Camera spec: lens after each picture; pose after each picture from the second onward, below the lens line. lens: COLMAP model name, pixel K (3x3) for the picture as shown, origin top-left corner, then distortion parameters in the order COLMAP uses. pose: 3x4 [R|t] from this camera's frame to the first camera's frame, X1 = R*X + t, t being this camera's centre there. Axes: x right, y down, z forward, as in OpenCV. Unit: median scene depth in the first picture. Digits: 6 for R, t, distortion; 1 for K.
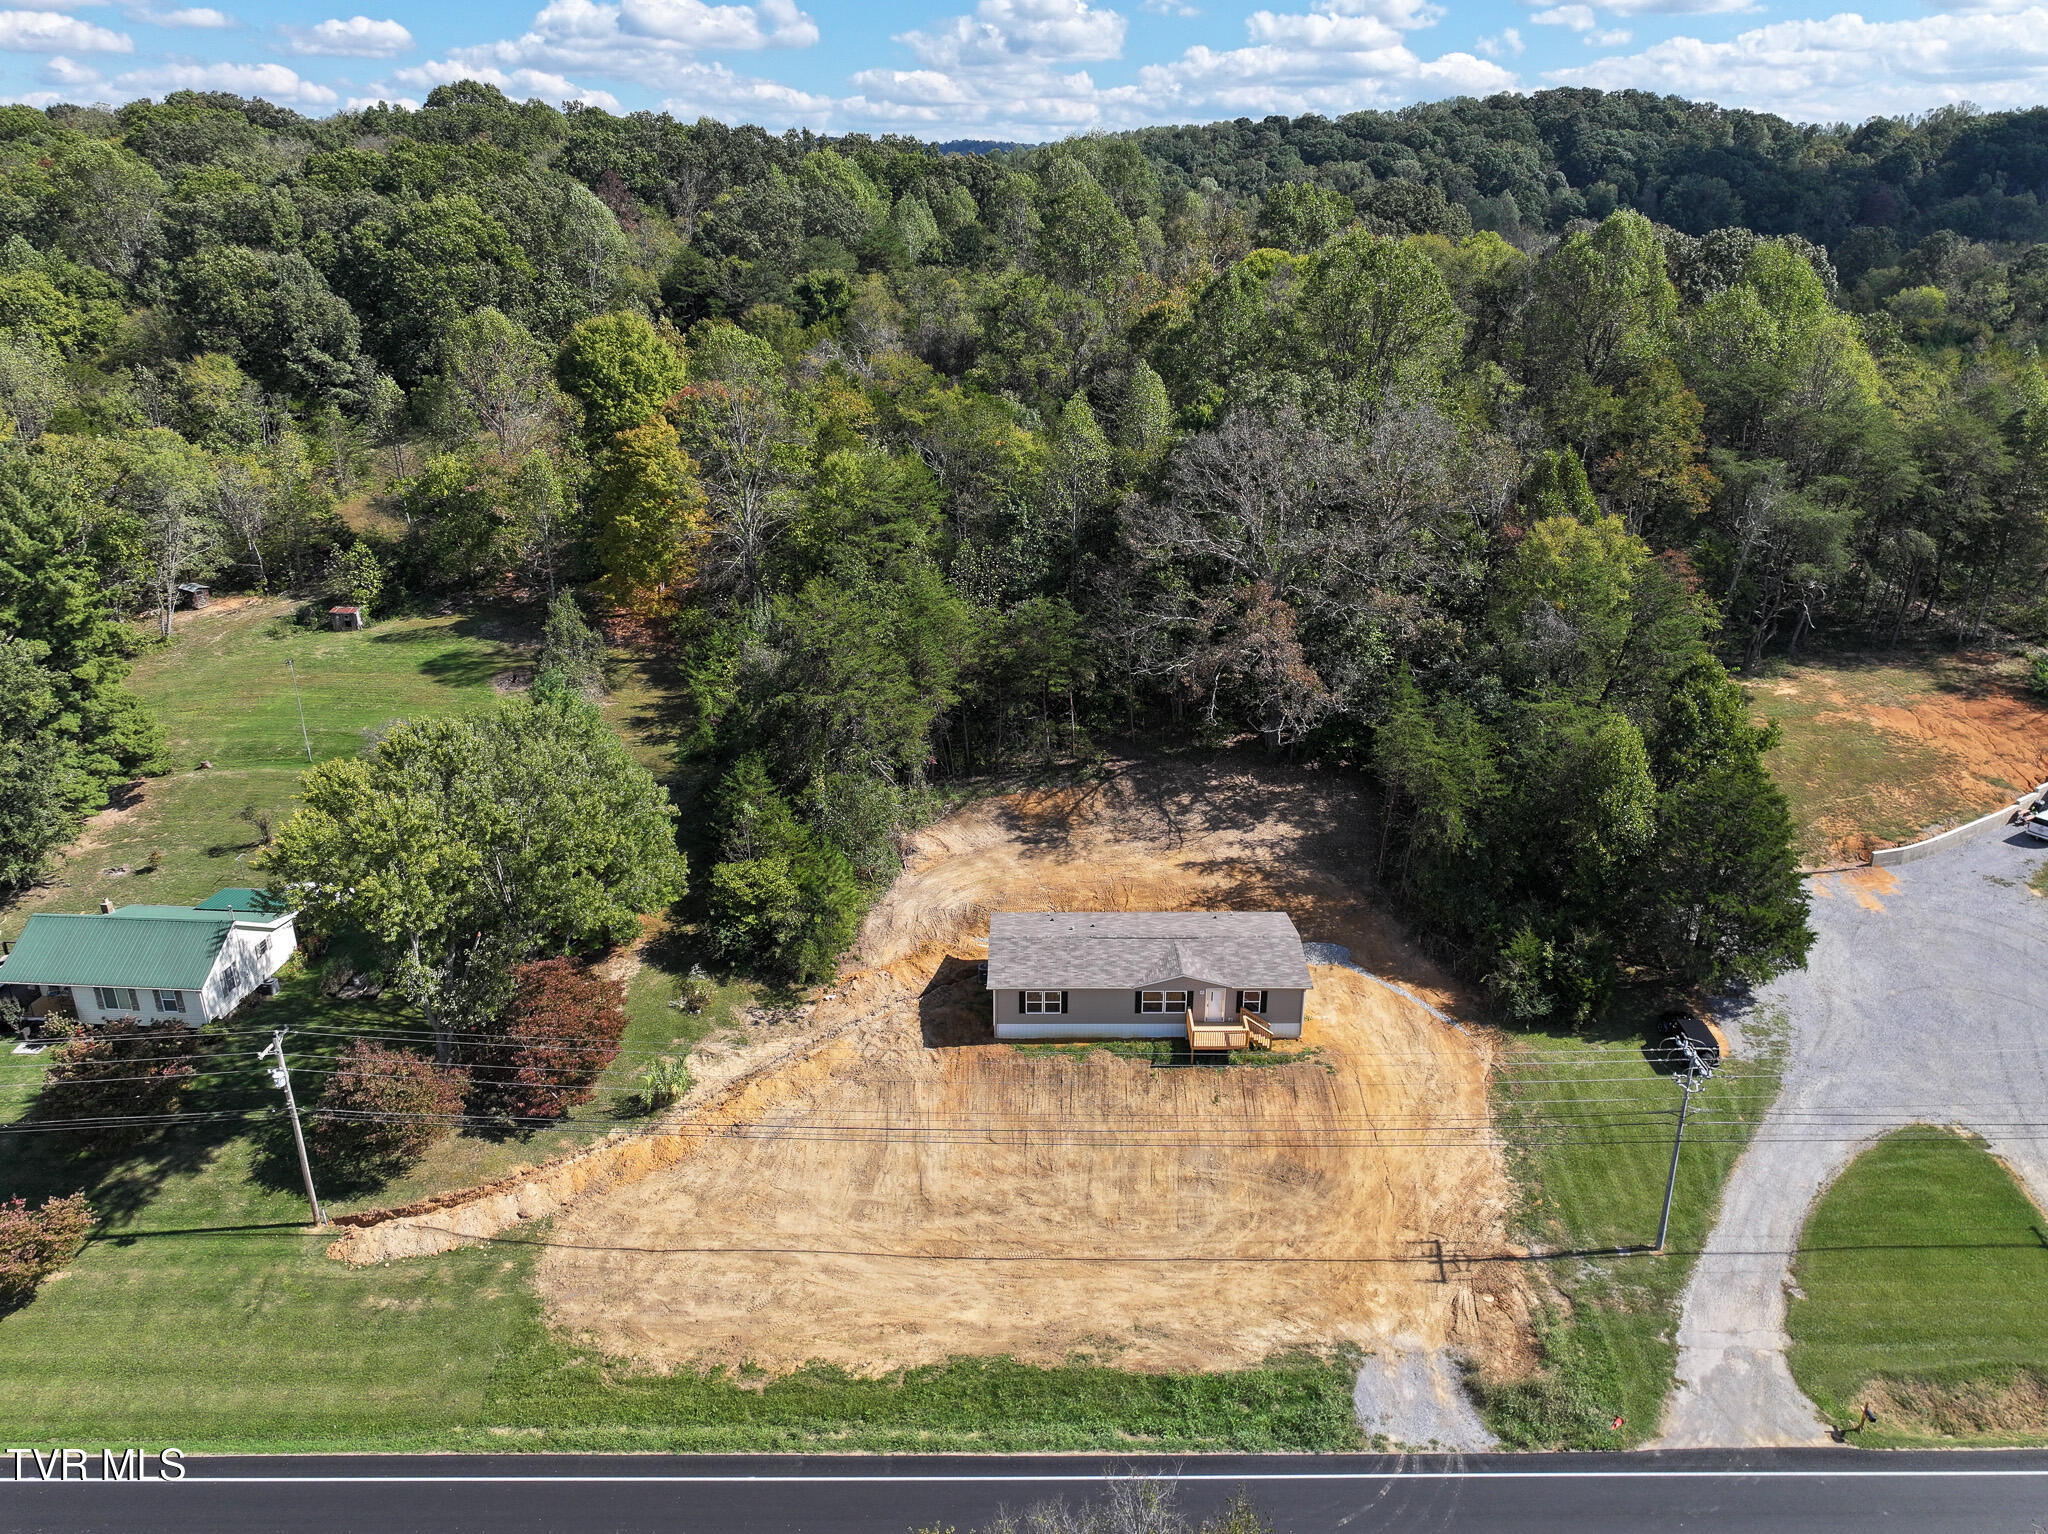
lens RADIAL K [[1432.4, 0, 1027.5], [0, 1432.4, 763.7], [0, 0, 1]] dist [-0.000001, 0.010487]
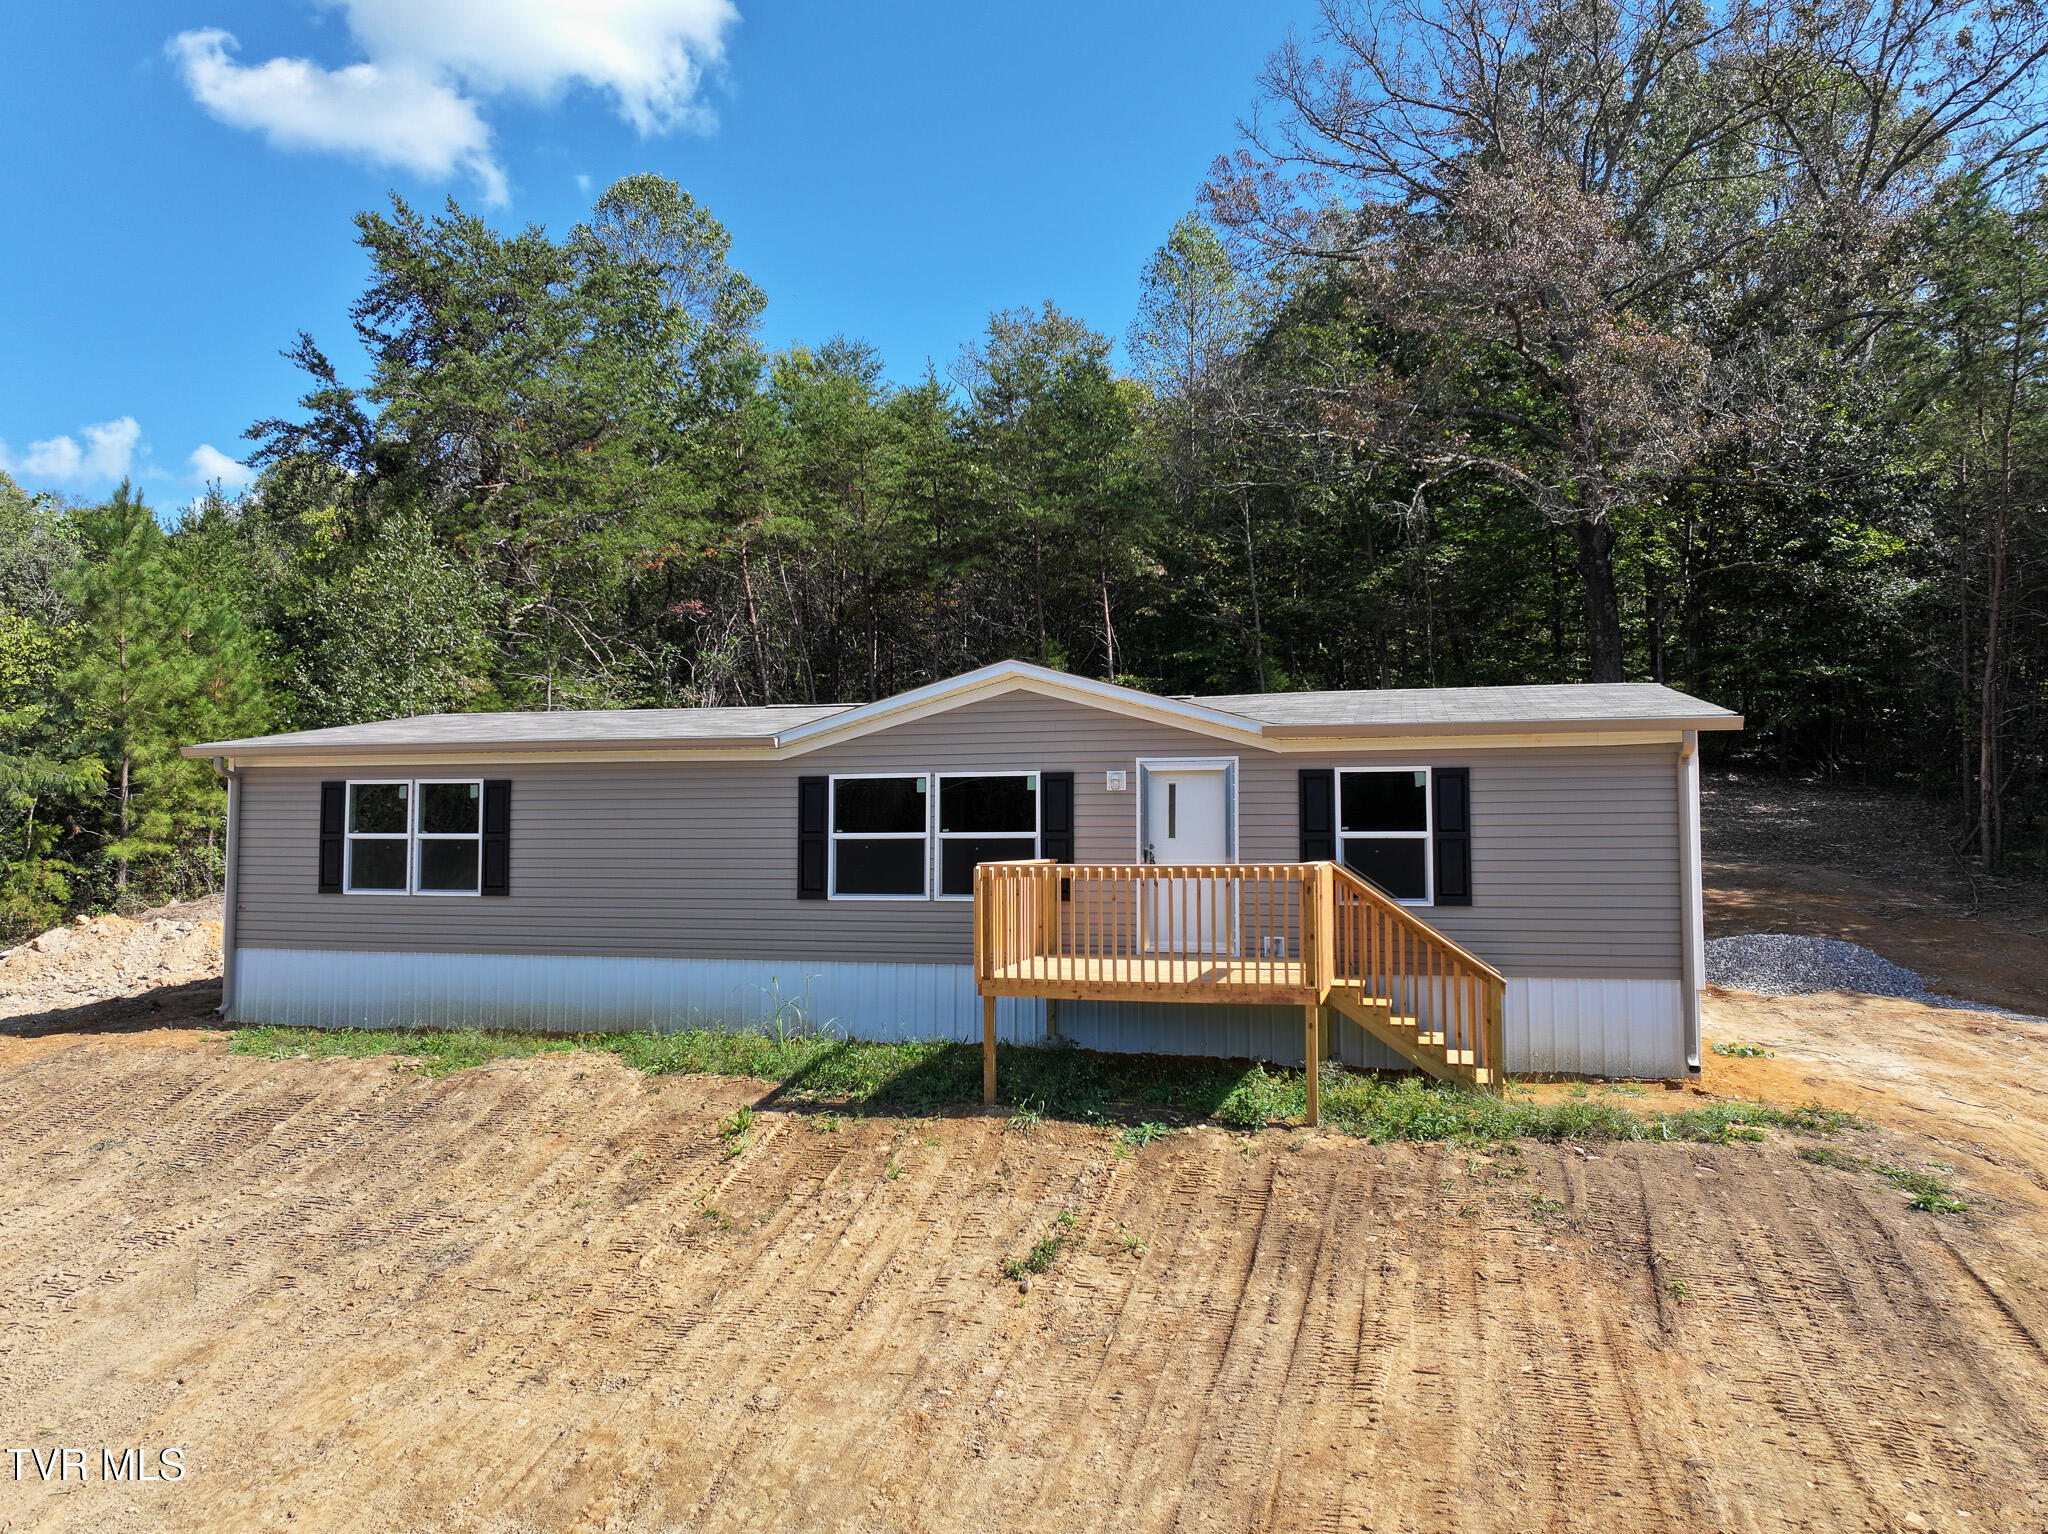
lens RADIAL K [[1432.4, 0, 1027.5], [0, 1432.4, 763.7], [0, 0, 1]] dist [-0.000001, 0.010487]
pose [[0.965958, -0.013231, -0.258361, 0.172364], [-0.092800, 0.914502, -0.393794, 0.252651], [0.241482, 0.404364, 0.882143, 0.886401]]
